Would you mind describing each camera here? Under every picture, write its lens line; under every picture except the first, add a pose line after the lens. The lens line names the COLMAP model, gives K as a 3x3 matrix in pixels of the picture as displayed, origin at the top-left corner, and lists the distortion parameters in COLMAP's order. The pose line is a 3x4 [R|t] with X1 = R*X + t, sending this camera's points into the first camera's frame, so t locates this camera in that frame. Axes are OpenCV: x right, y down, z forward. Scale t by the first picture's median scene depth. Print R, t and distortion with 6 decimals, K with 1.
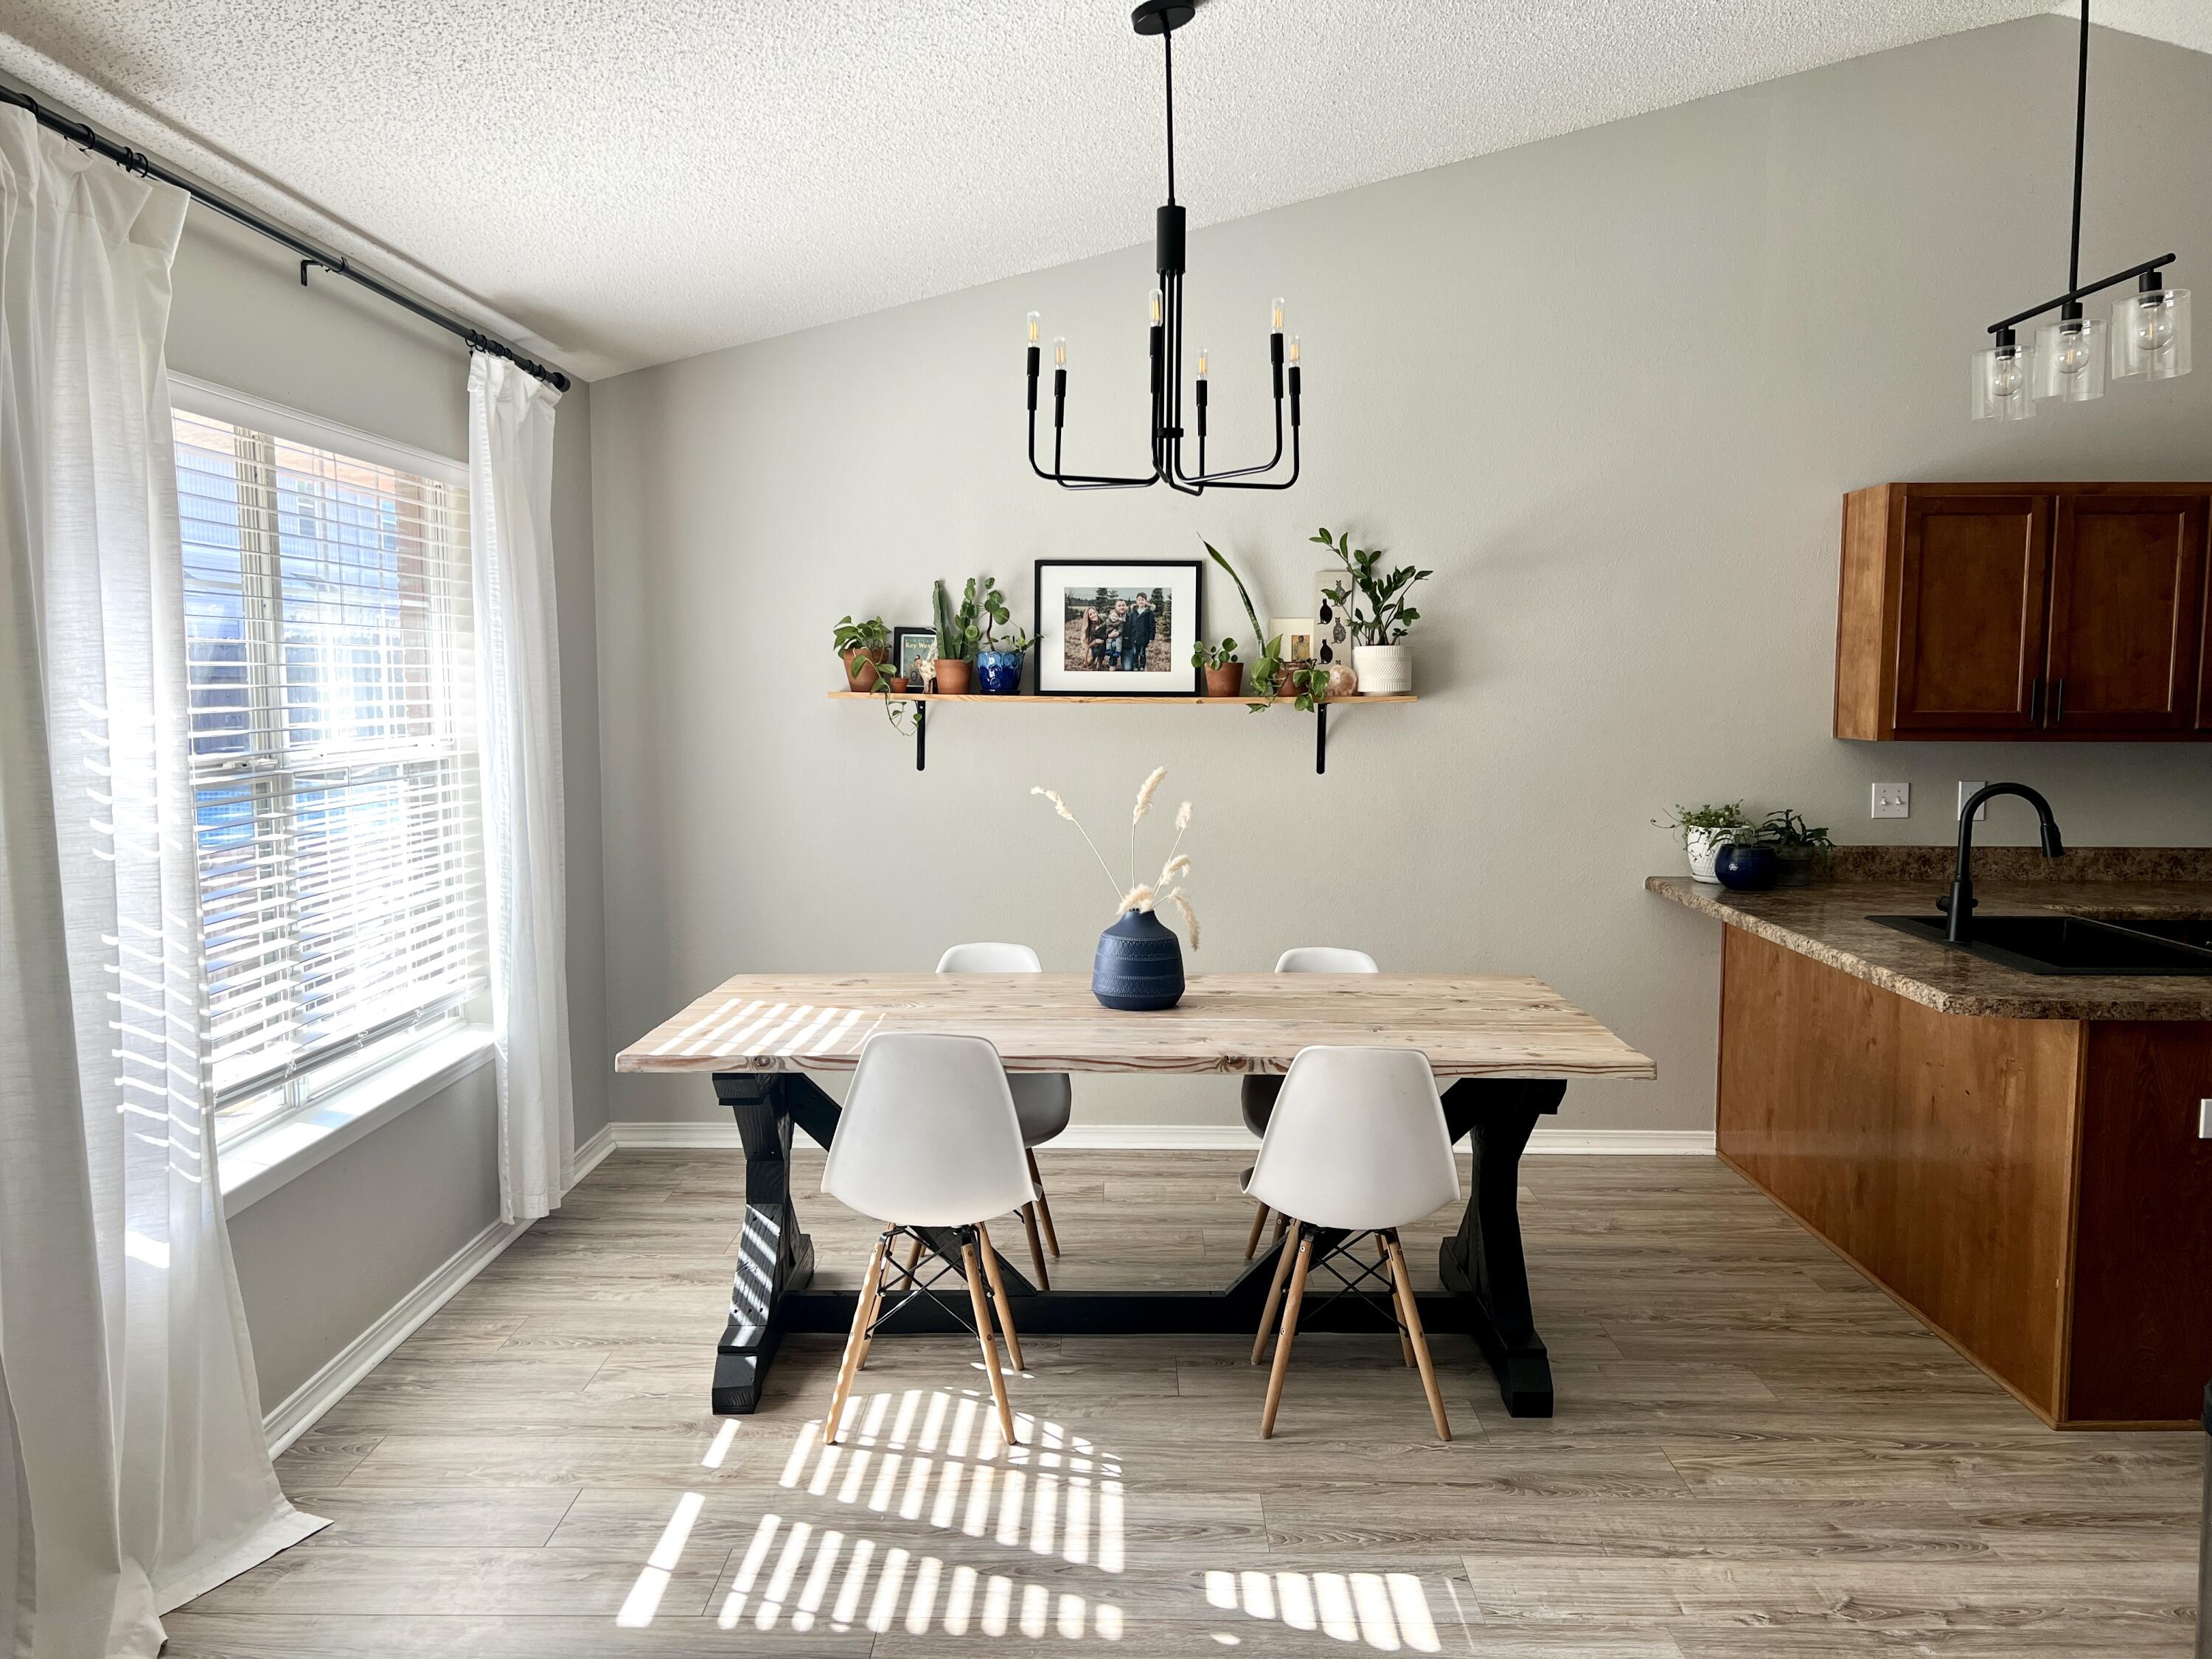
lens RADIAL K [[1665.7, 0, 1114.5], [0, 1665.7, 830.4], [0, 0, 1]] dist [0.013345, 0.000963]
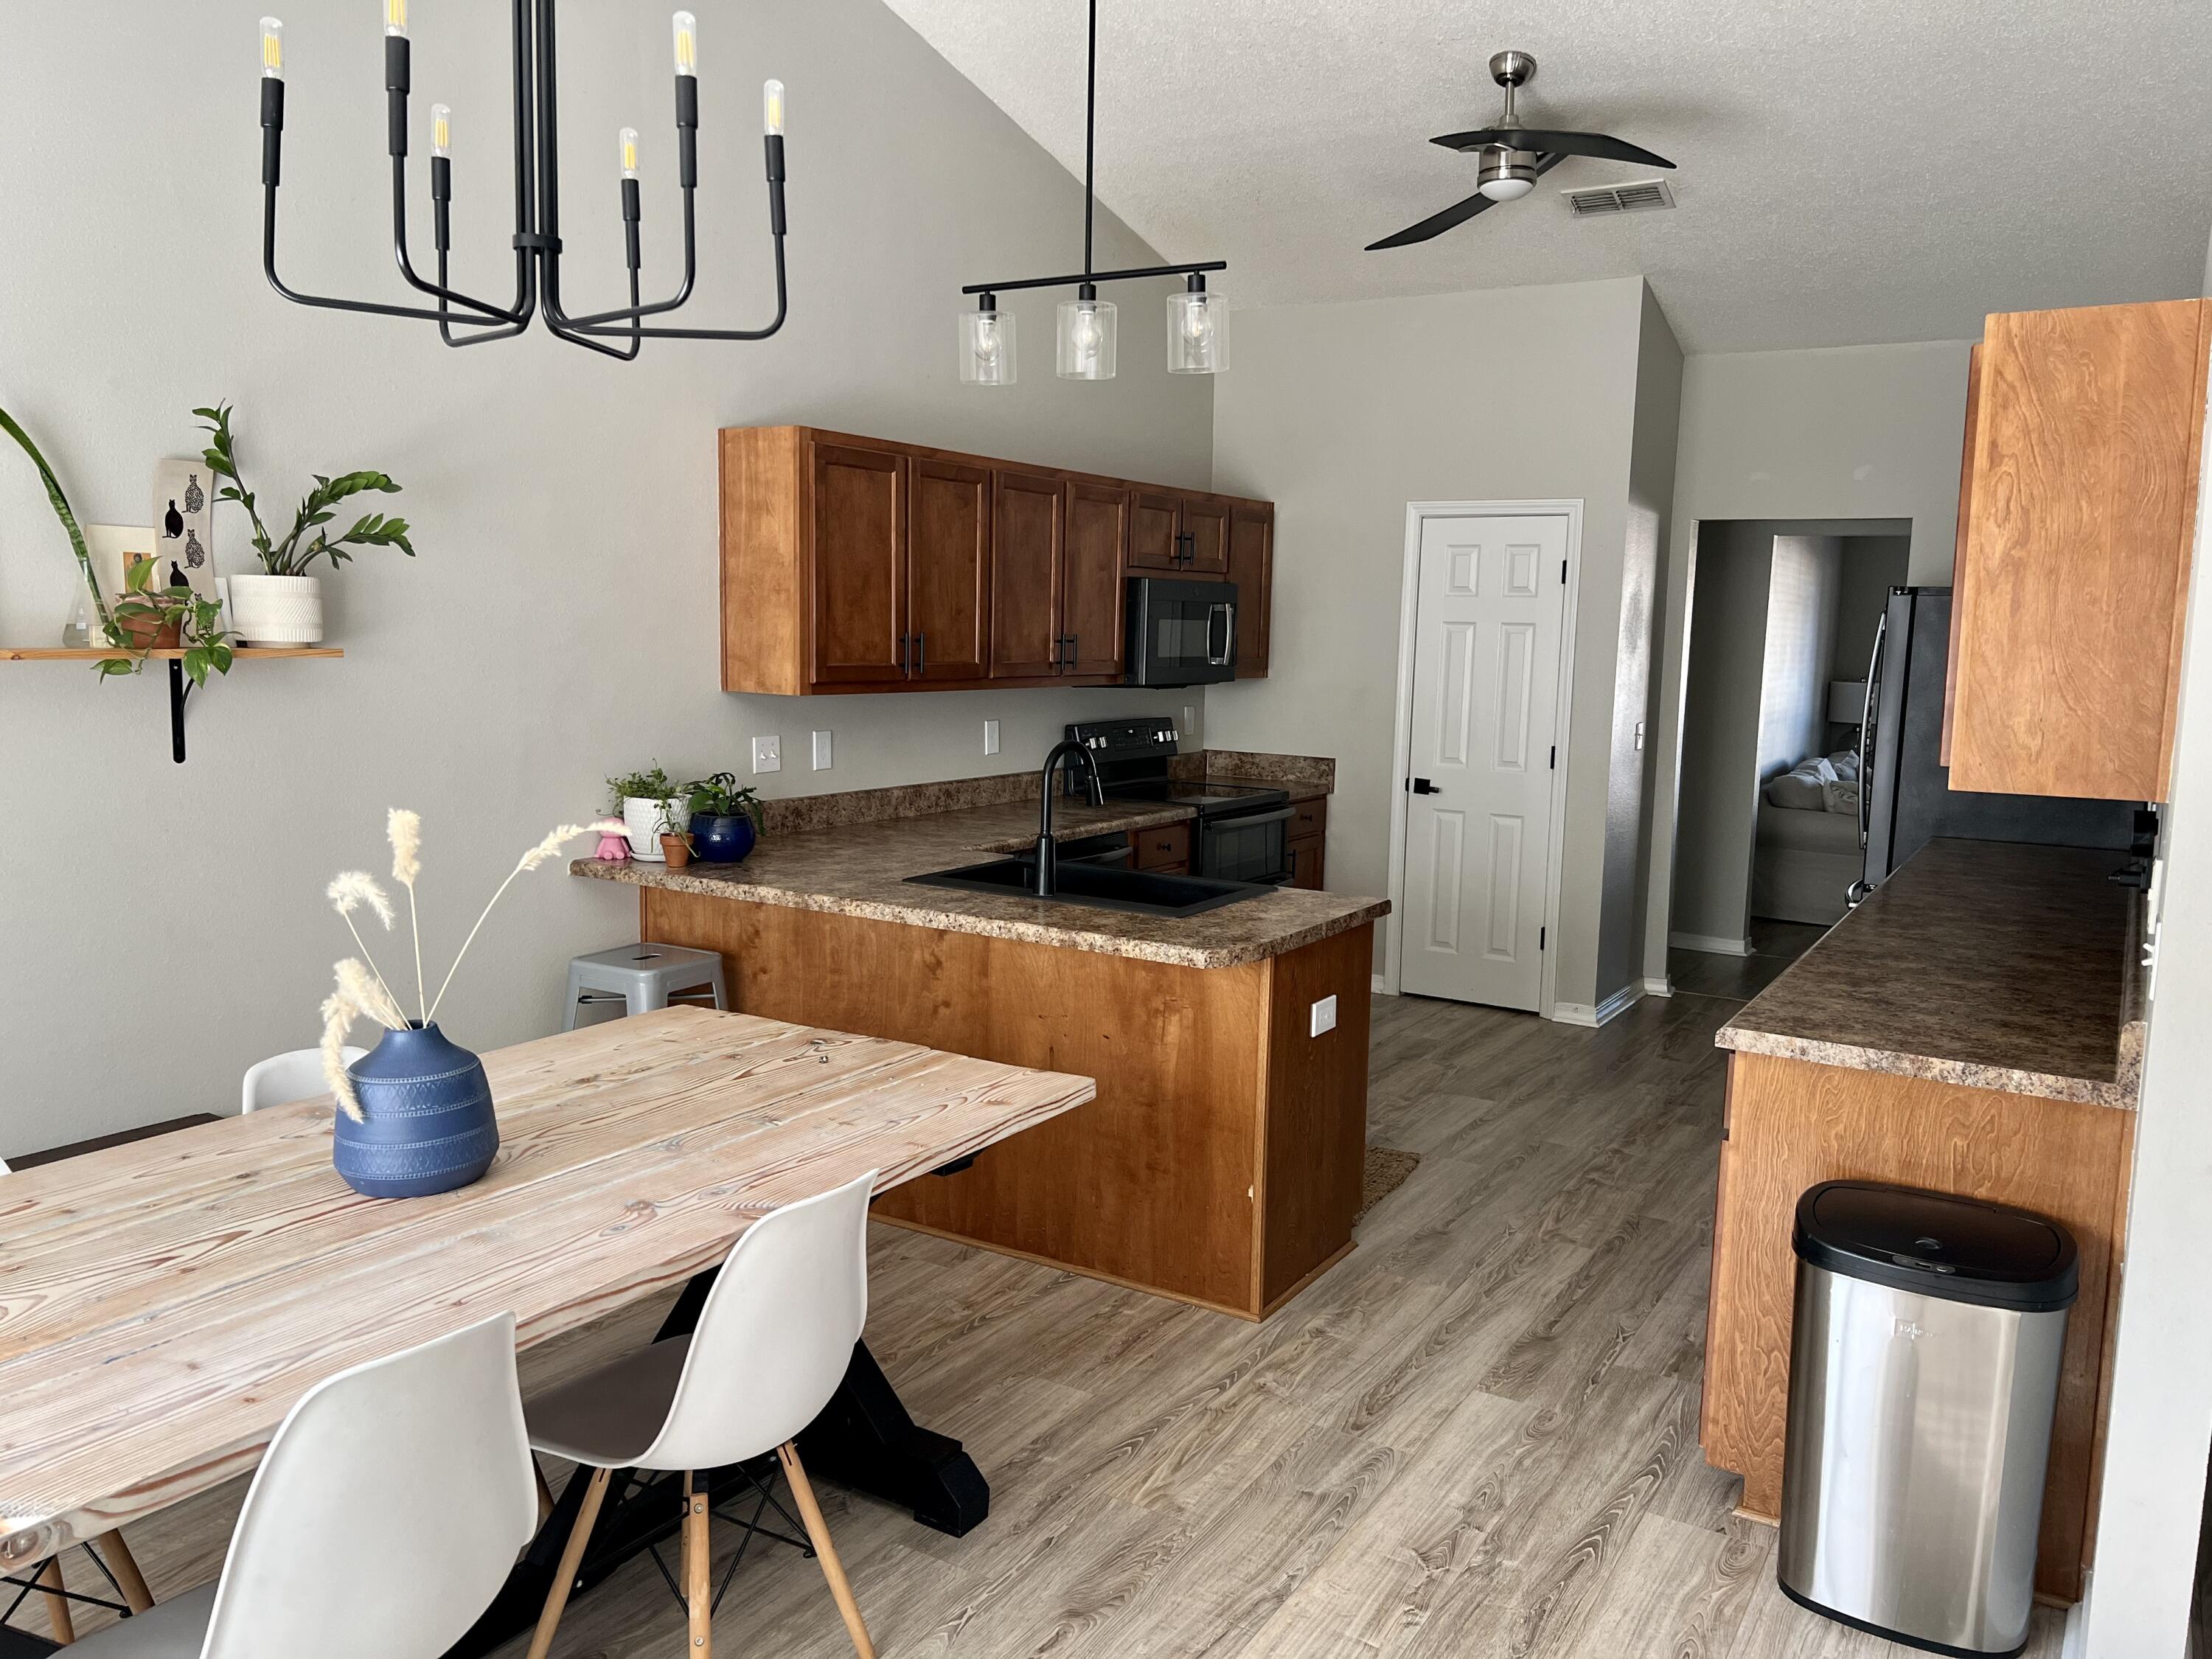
lens RADIAL K [[1658.3, 0, 1106.0], [0, 1658.3, 829.5], [0, 0, 1]] dist [0.162772, -0.340747]
pose [[0.514254, -0.095760, 0.852275, -0.361664], [0.053370, 0.995394, 0.079637, -0.055824], [-0.855975, 0.004532, 0.516997, 0.445266]]
